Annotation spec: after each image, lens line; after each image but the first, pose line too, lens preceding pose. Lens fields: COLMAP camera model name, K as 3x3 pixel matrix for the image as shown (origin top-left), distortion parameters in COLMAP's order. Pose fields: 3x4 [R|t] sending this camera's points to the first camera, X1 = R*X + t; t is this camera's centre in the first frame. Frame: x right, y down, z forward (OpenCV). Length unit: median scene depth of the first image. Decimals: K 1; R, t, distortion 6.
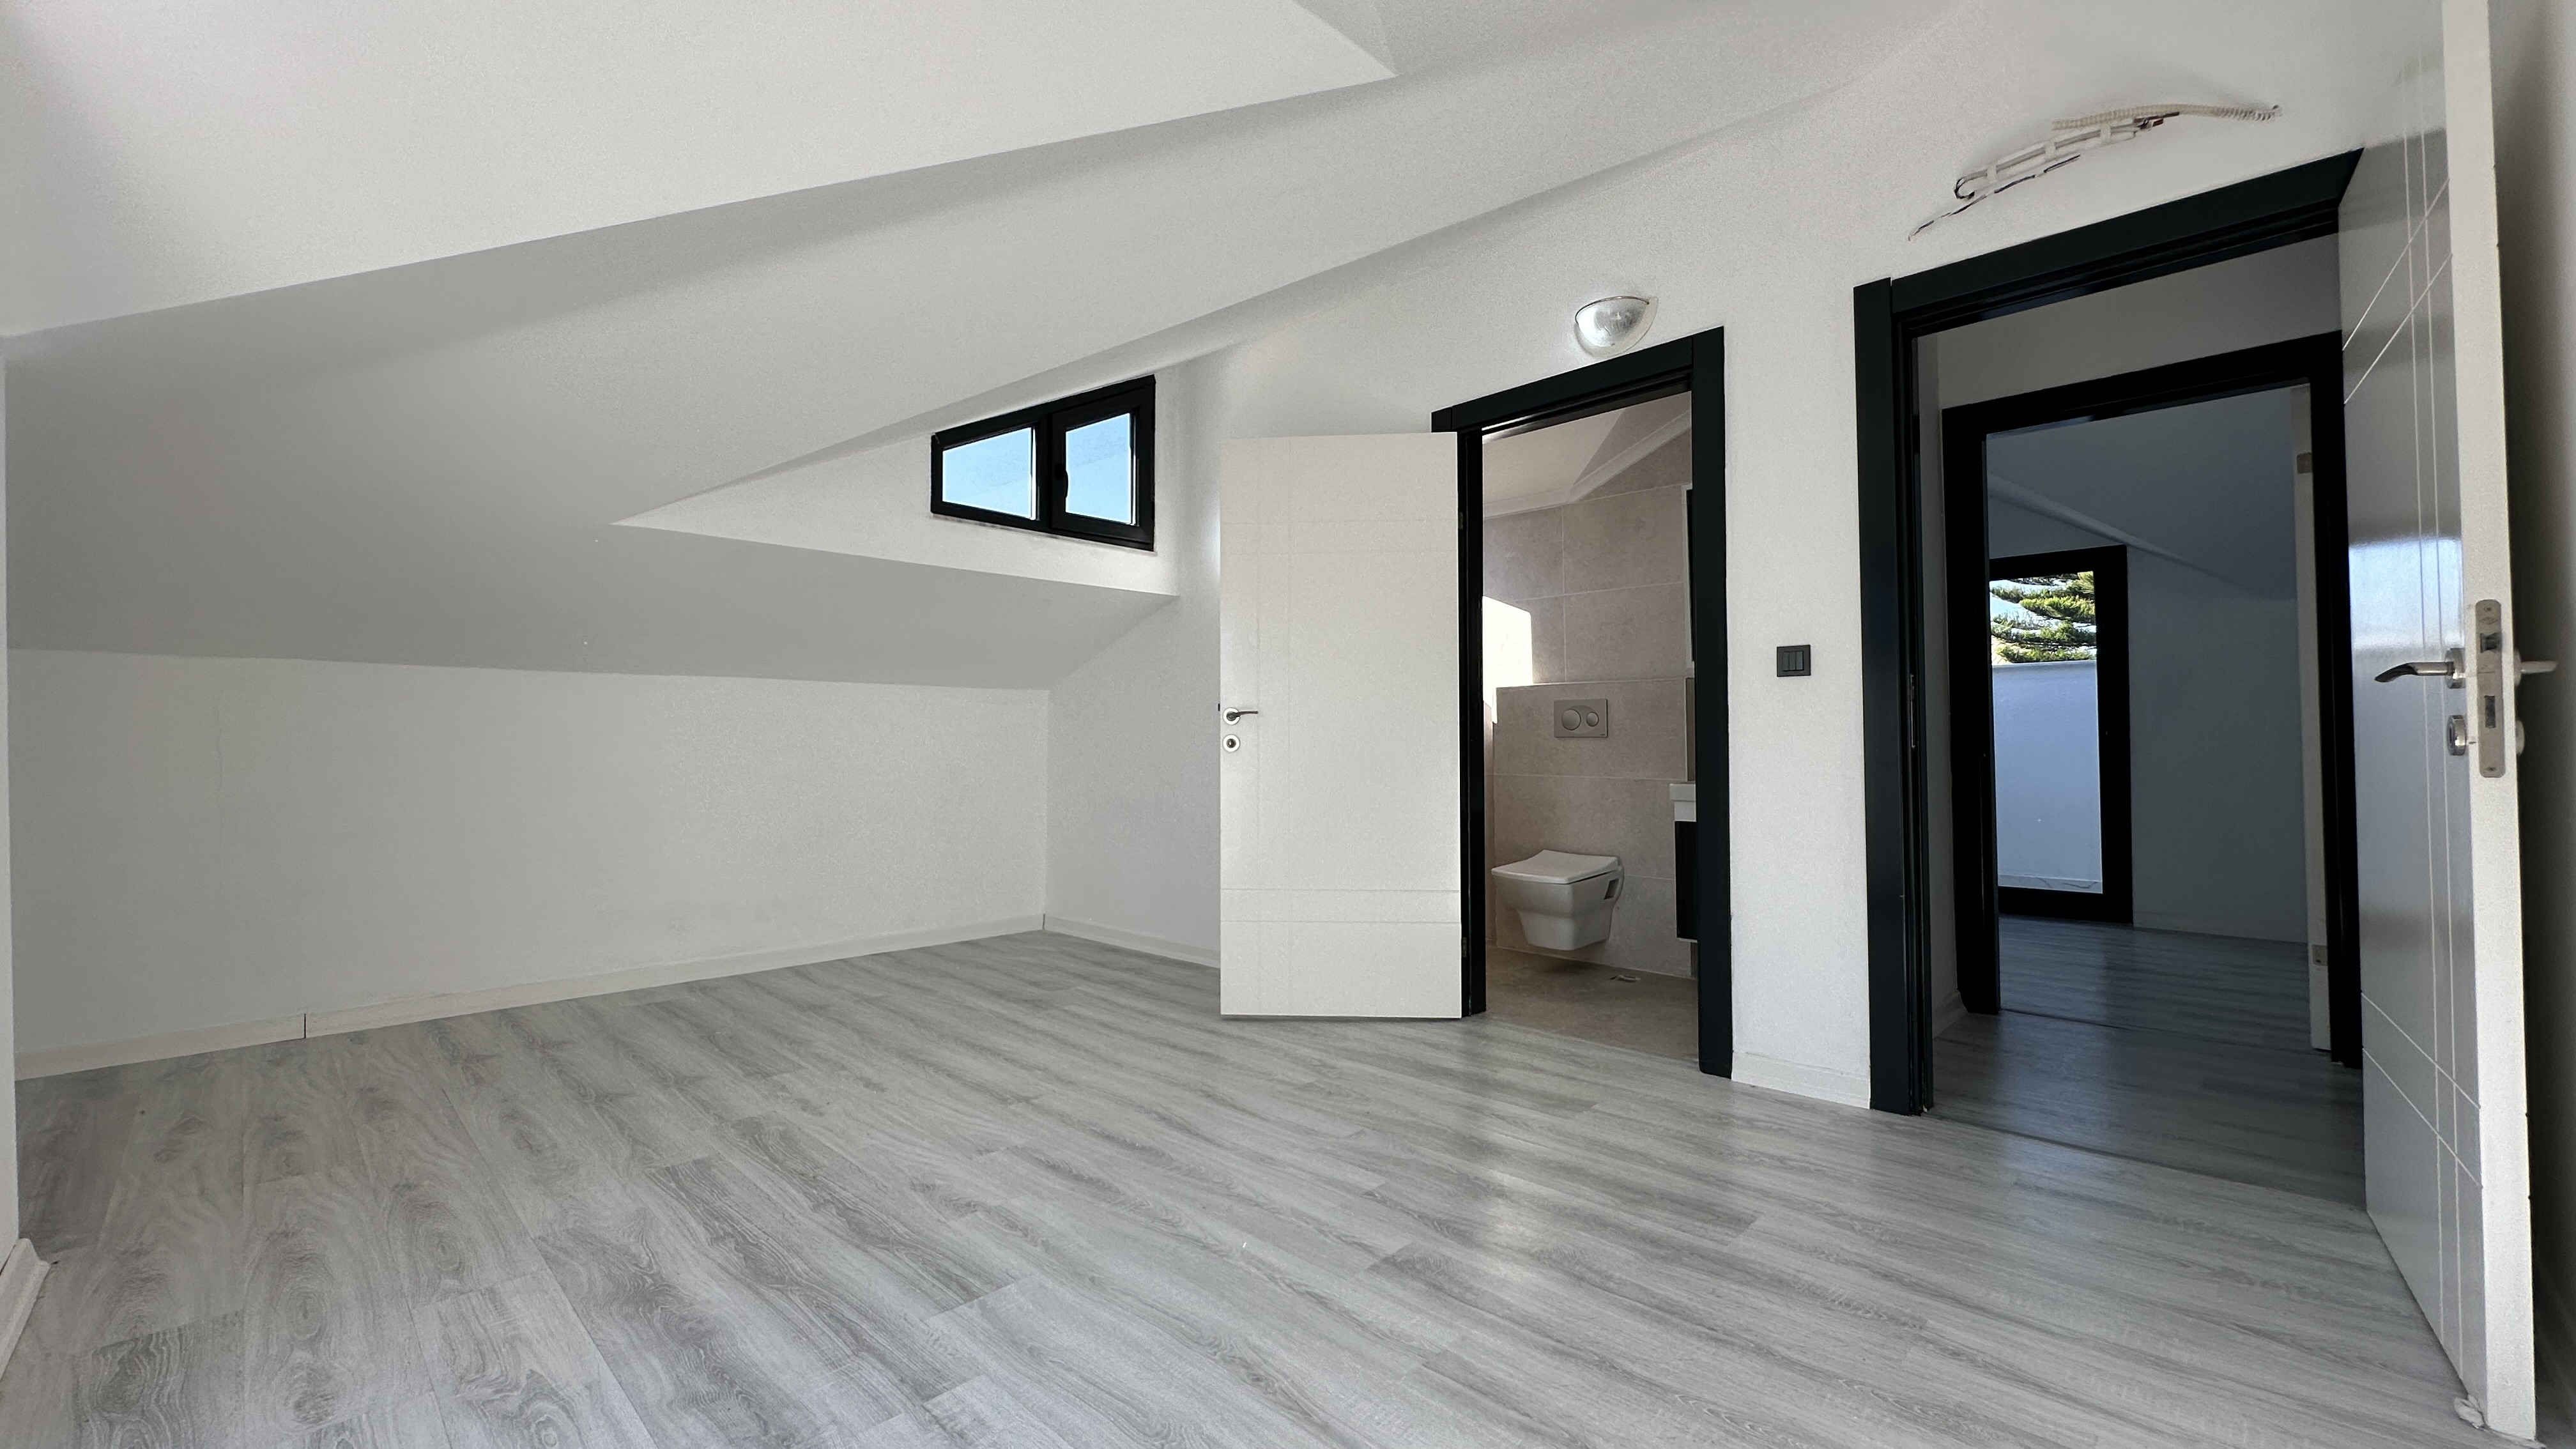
lens RADIAL K [[1034.6, 0, 1283.8], [0, 1034.6, 720.1], [0, 0, 1]] dist [-0.003350, 0.000494]
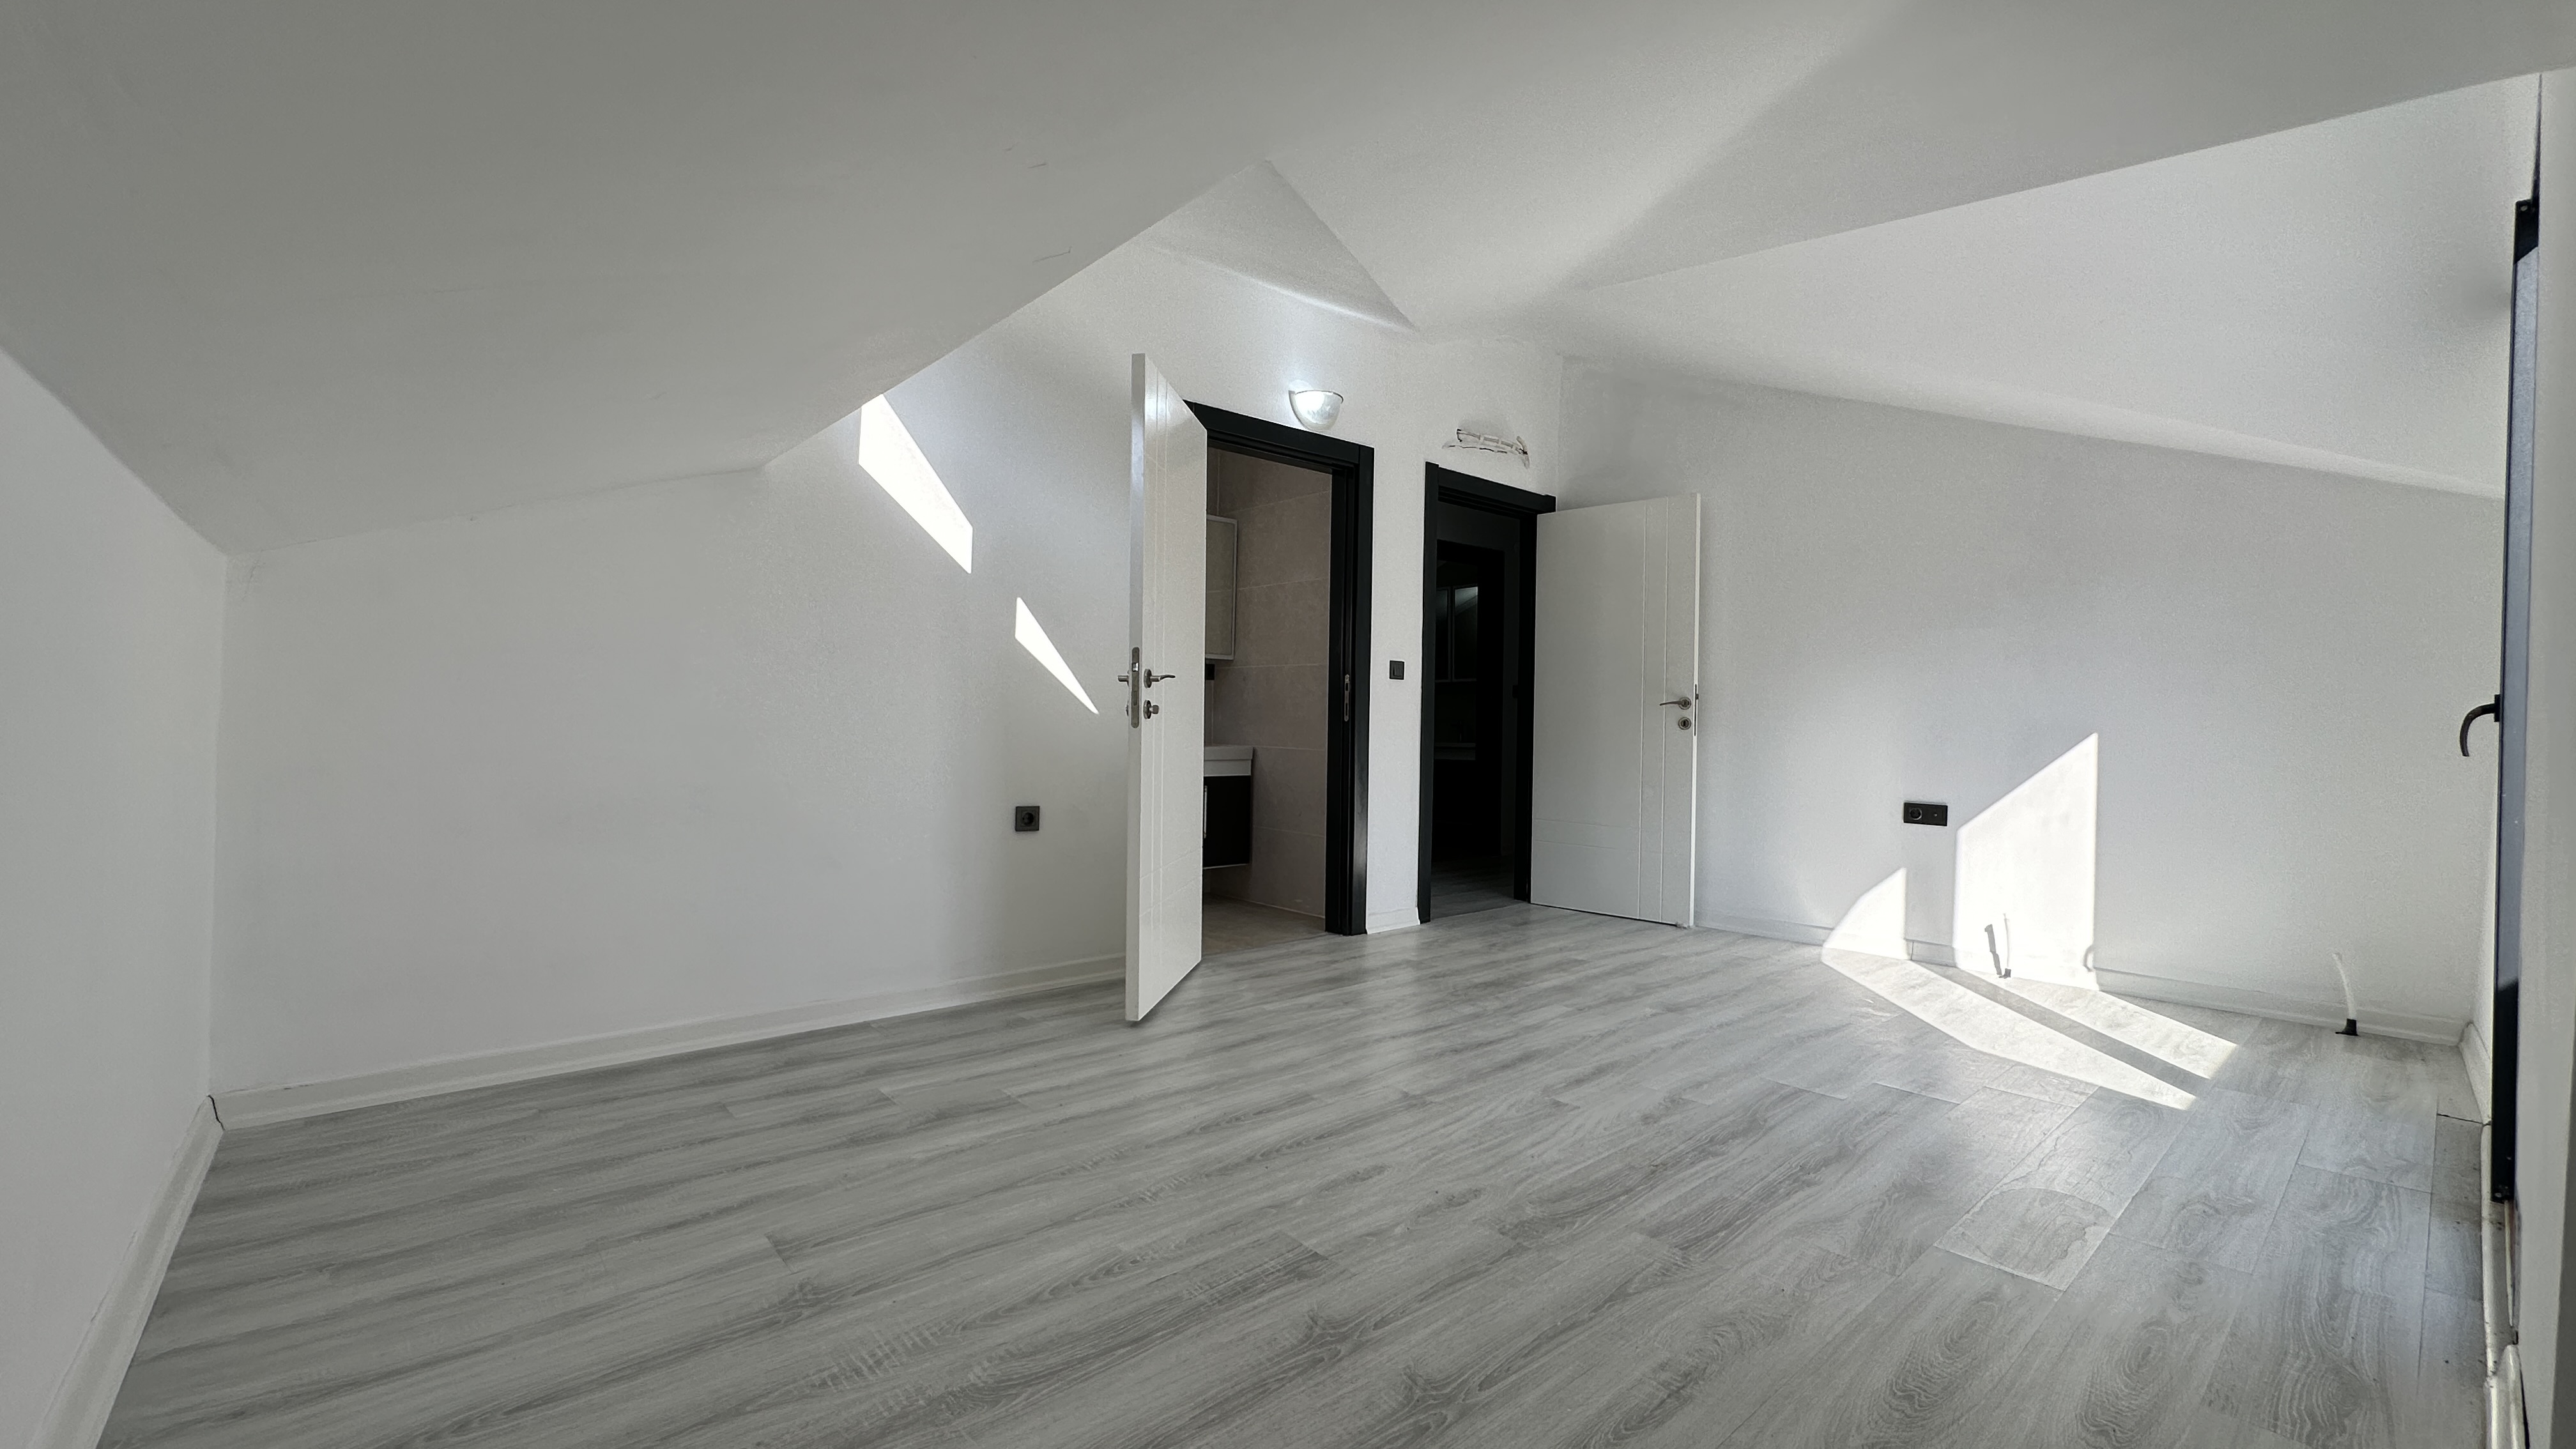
lens RADIAL K [[1034.6, 0, 1283.8], [0, 1034.6, 720.1], [0, 0, 1]] dist [-0.003350, 0.000494]
pose [[0.072677, 0.009067, 0.997314, -1.206341], [-0.043637, 0.999030, -0.005903, 0.041565], [-0.996400, -0.043090, 0.073003, 1.081655]]
